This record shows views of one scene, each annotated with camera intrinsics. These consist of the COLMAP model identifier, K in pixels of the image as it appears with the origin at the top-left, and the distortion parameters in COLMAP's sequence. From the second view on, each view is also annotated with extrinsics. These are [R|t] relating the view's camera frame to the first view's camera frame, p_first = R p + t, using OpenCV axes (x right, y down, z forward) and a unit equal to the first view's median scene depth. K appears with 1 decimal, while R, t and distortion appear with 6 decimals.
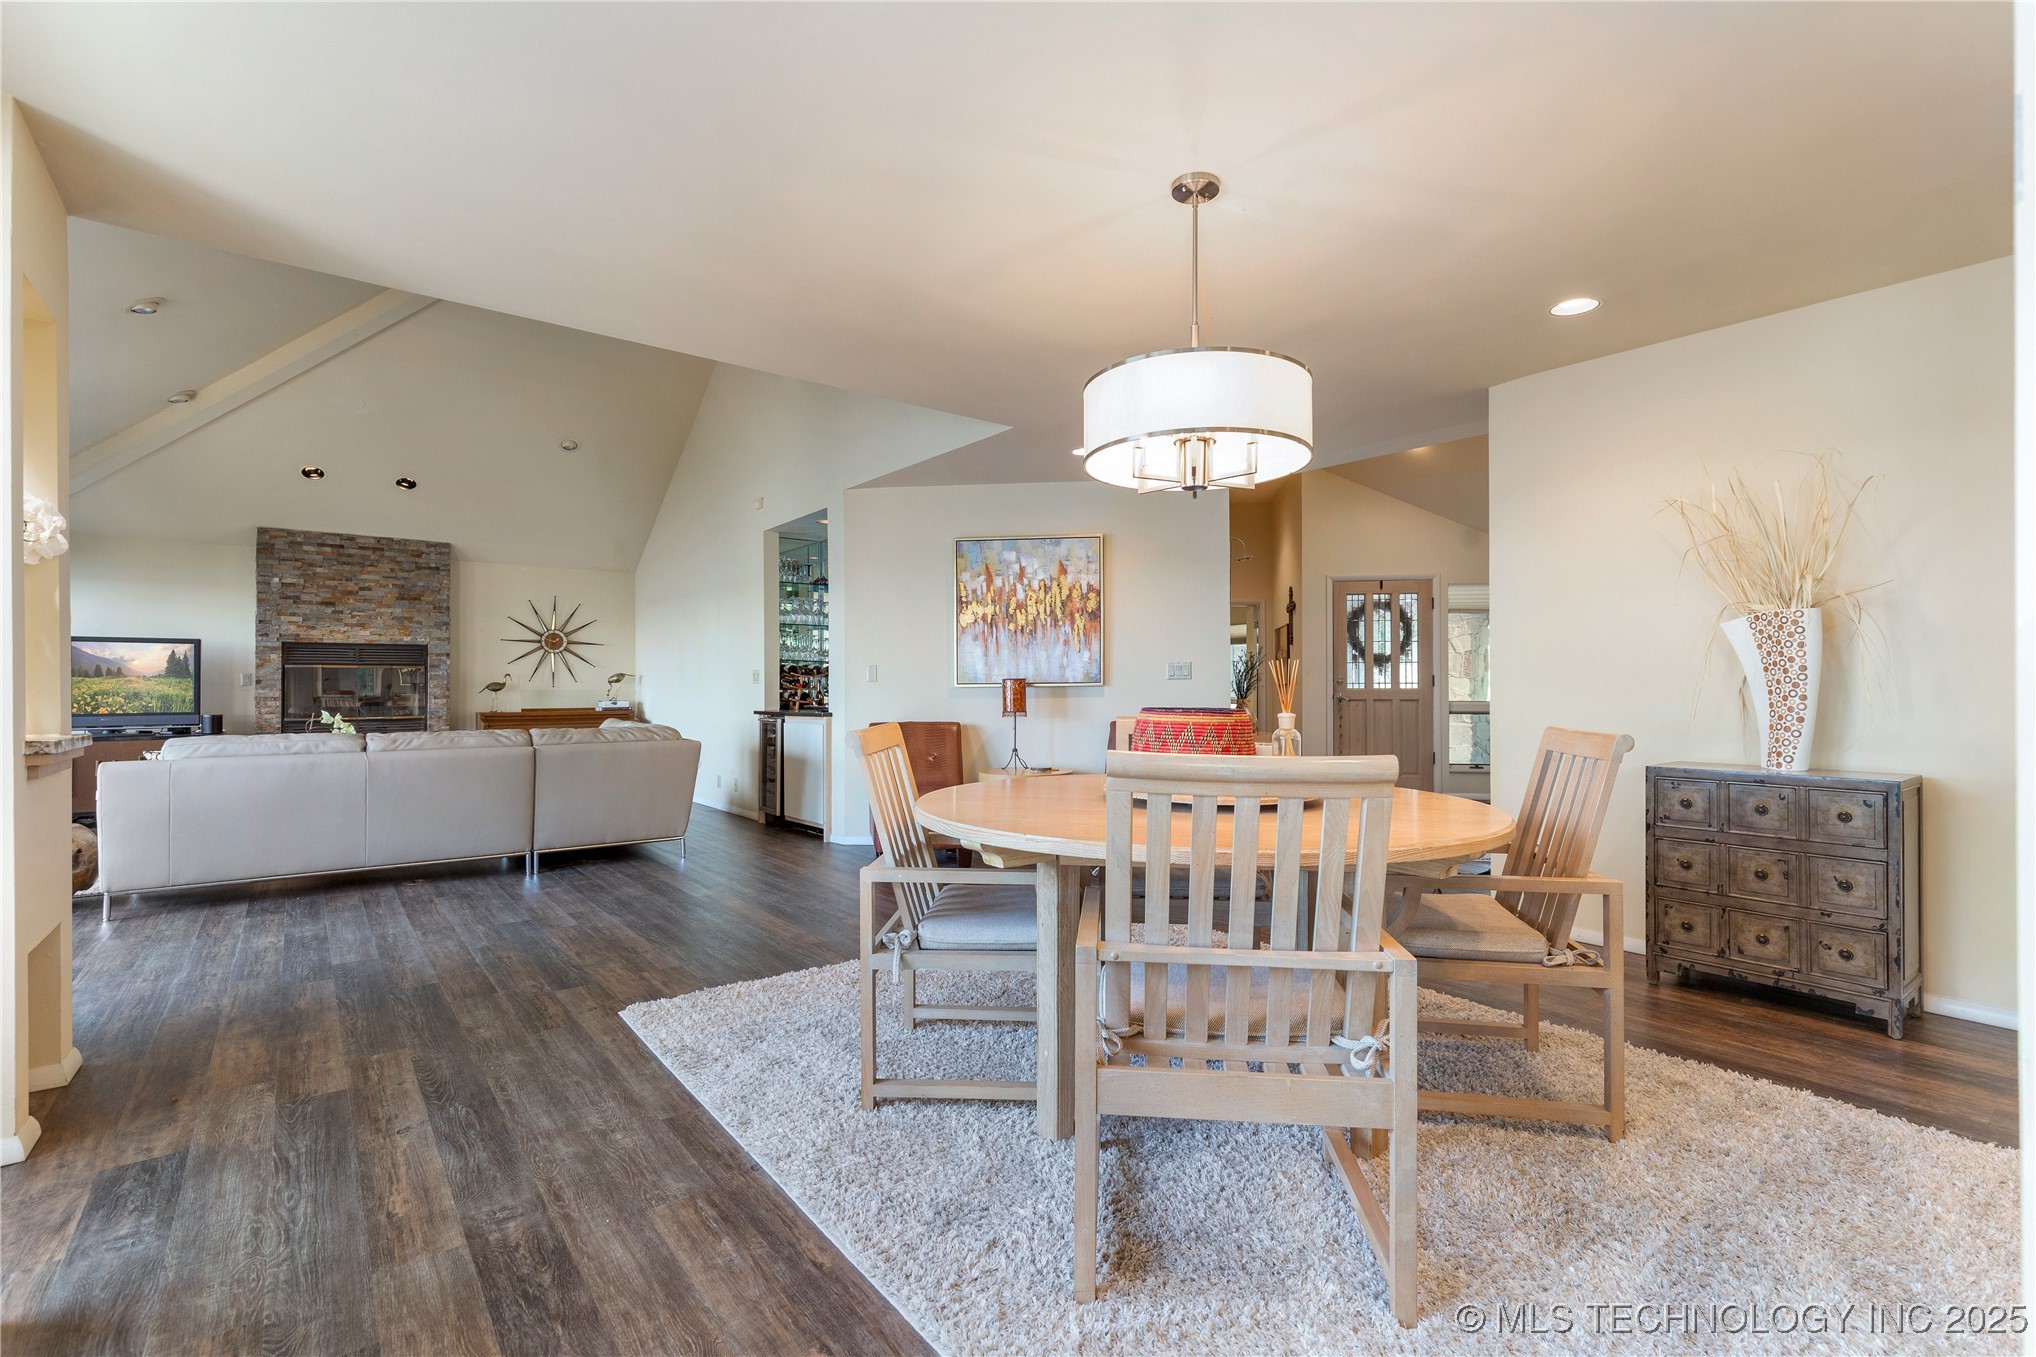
lens RADIAL K [[923.0, 0, 1030.1], [0, 923.0, 679.3], [0, 0, 1]] dist [0.006918, -0.000151]
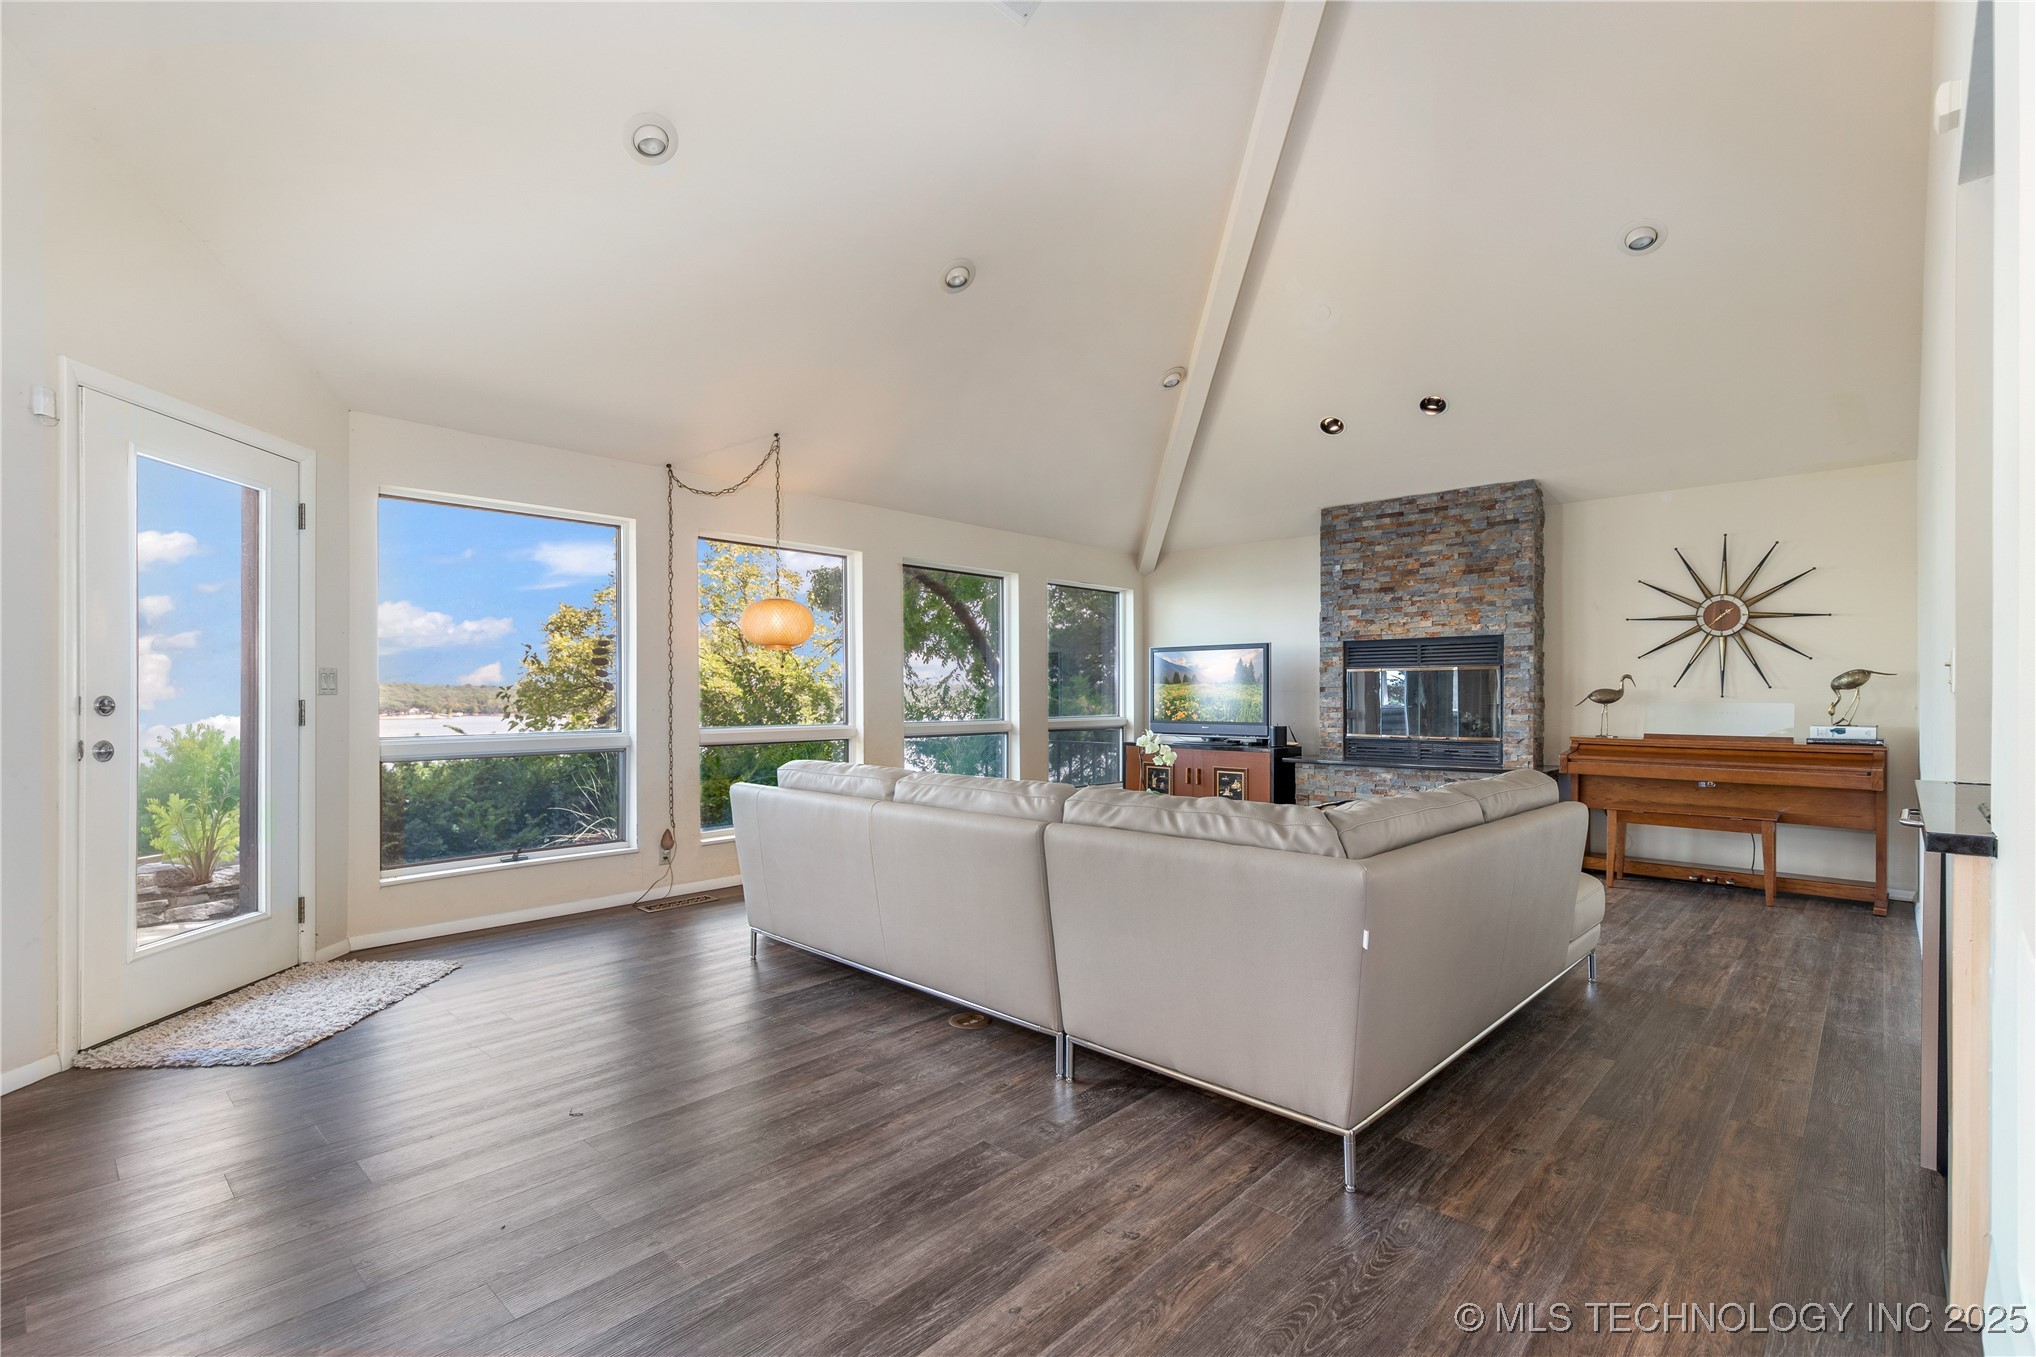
lens RADIAL K [[923.0, 0, 1013.5], [0, 923.0, 692.9], [0, 0, 1]] dist [0.006918, -0.000151]
pose [[0.158374, 0.002312, -0.987376, -0.034160], [0.006944, 0.999970, 0.003455, 0.001056], [0.987355, -0.007404, 0.158354, 0.569781]]
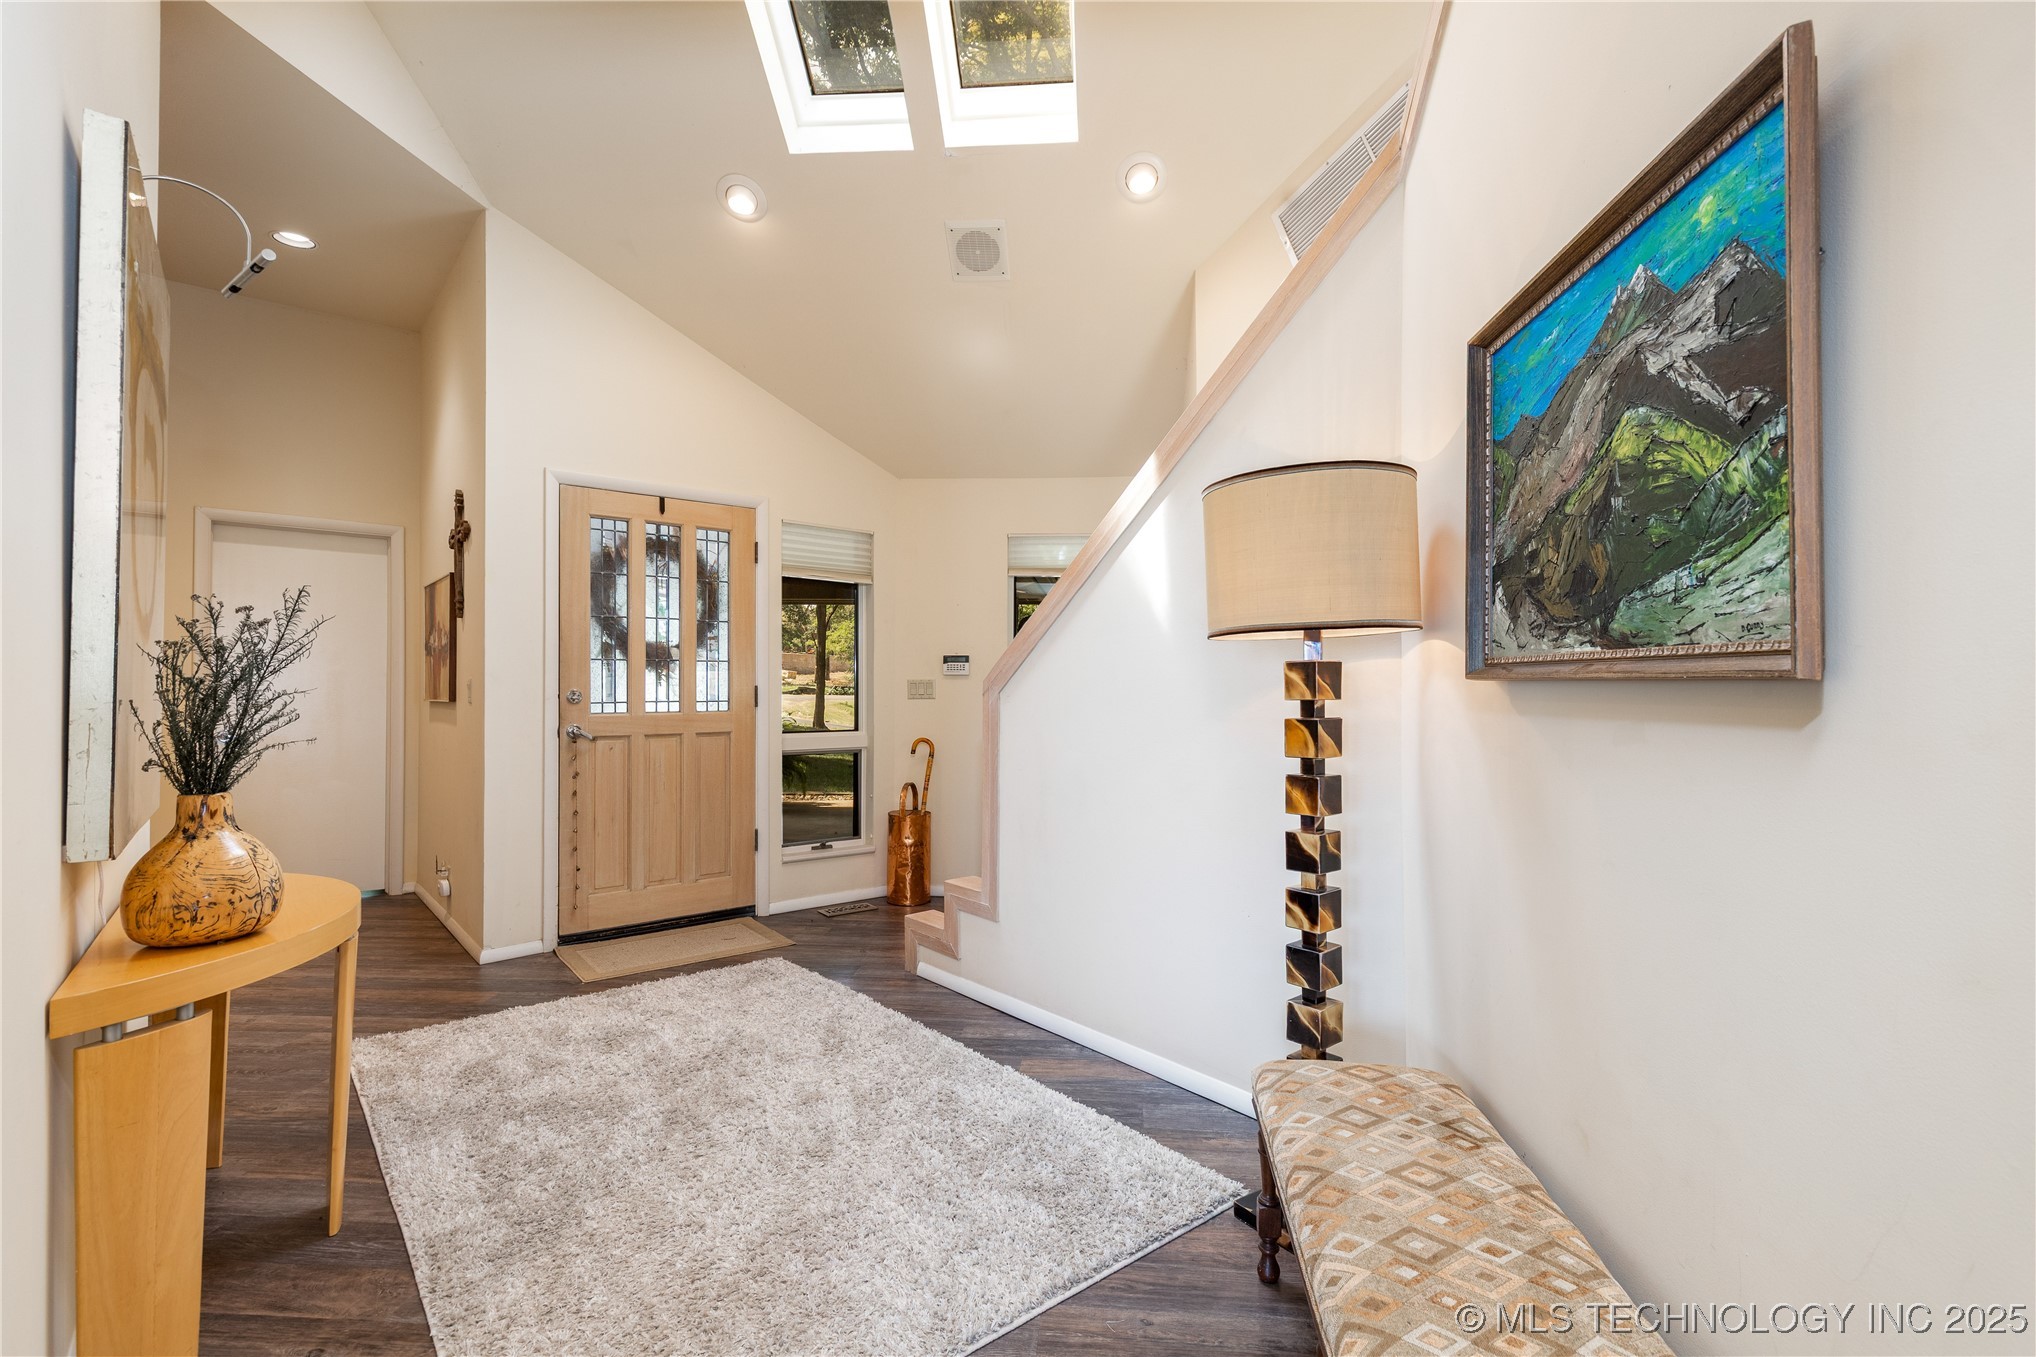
lens RADIAL K [[923.0, 0, 1030.4], [0, 923.0, 676.2], [0, 0, 1]] dist [0.006918, -0.000151]
pose [[0.686423, 0.008955, 0.727147, 0.158177], [-0.008099, 0.999956, -0.004670, -0.009294], [-0.727157, -0.002683, 0.686466, 0.527245]]
